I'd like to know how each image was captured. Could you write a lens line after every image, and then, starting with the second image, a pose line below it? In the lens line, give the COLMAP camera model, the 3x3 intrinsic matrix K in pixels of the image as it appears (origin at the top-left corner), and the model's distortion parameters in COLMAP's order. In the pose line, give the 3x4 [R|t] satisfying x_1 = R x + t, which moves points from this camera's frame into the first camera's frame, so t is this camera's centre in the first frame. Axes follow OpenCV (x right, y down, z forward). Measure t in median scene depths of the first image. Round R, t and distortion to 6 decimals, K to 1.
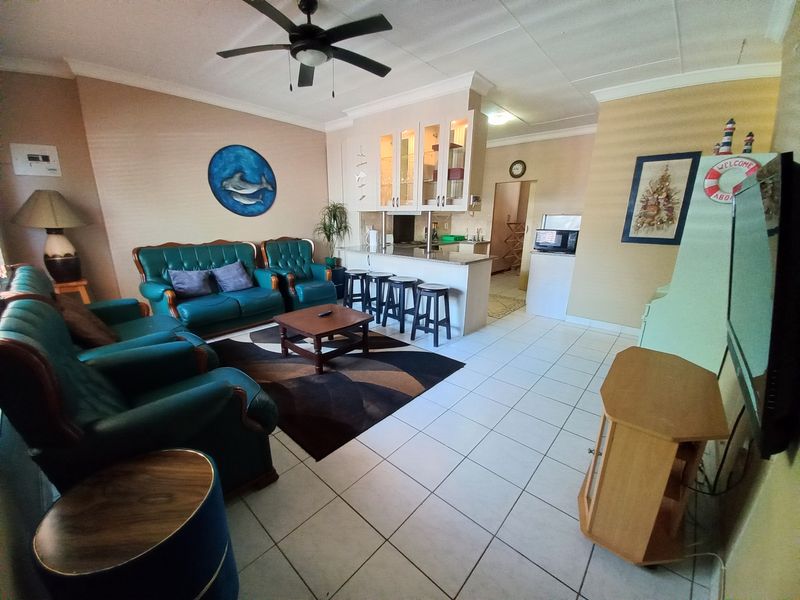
lens RADIAL K [[318.8, 0, 391.8], [0, 318.8, 301.7], [0, 0, 1]] dist [-0.001086, -0.000455]
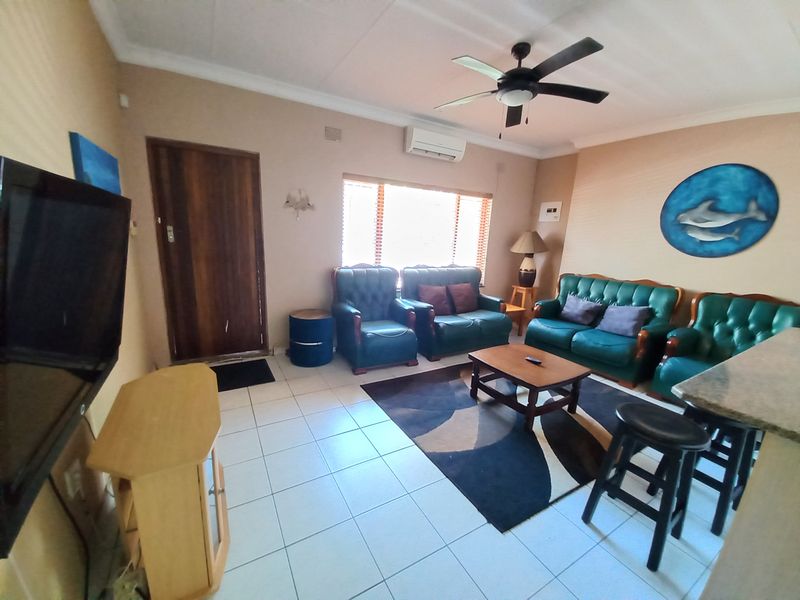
lens RADIAL K [[318.8, 0, 391.8], [0, 318.8, 301.7], [0, 0, 1]] dist [-0.001086, -0.000455]
pose [[-0.307116, 0.180843, -0.934331, 0.509796], [-0.299286, 0.913613, 0.275209, -0.171737], [0.903387, 0.364153, -0.226461, 0.590020]]
